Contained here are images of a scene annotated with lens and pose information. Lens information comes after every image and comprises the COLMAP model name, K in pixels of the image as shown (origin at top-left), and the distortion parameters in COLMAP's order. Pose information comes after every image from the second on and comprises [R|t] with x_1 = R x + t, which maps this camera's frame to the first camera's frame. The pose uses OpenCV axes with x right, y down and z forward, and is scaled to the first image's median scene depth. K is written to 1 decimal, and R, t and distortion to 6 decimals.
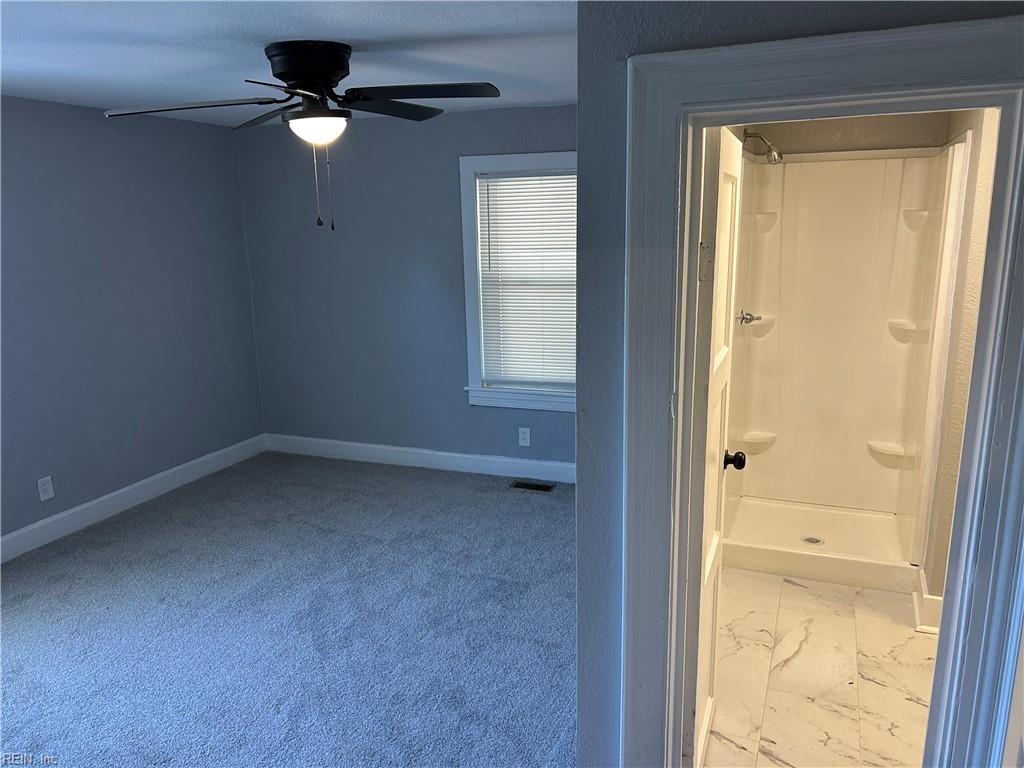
lens RADIAL K [[761.7, 0, 512.0], [0, 761.7, 384.0], [0, 0, 1]] dist [0.011615, 0.002207]
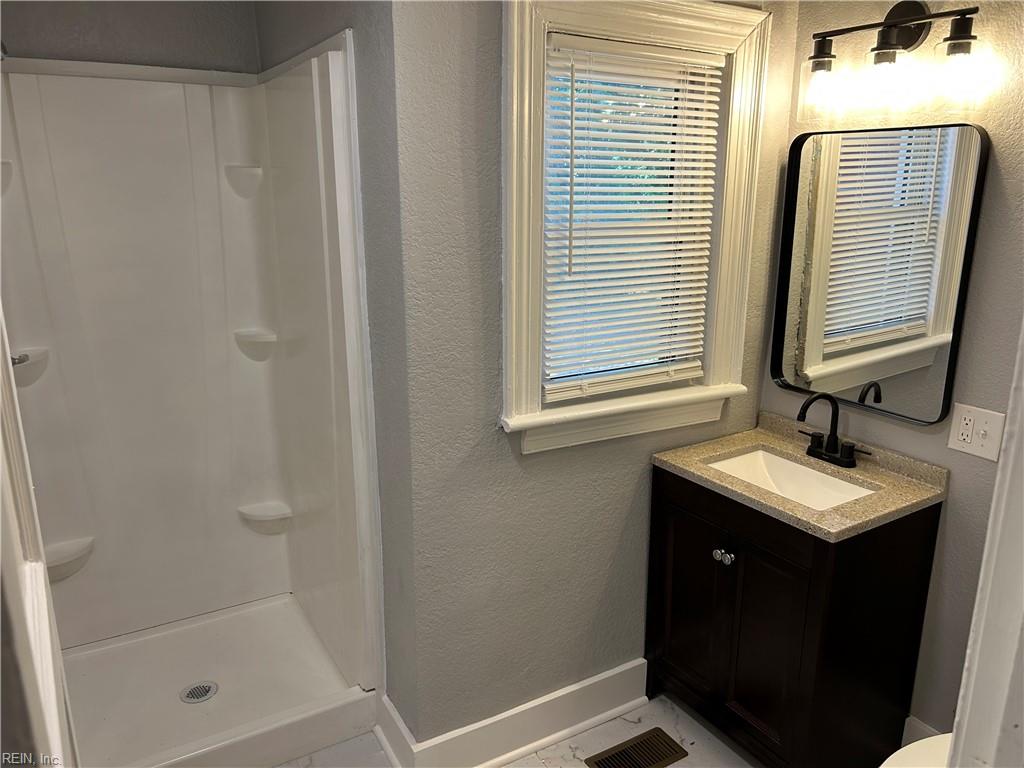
lens RADIAL K [[761.7, 0, 512.0], [0, 761.7, 384.0], [0, 0, 1]] dist [0.011615, 0.002207]
pose [[0.593989, -0.186840, 0.782476, 0.102481], [0.163732, 0.980375, 0.109804, -0.071368], [-0.787635, 0.062894, 0.612923, 0.396945]]
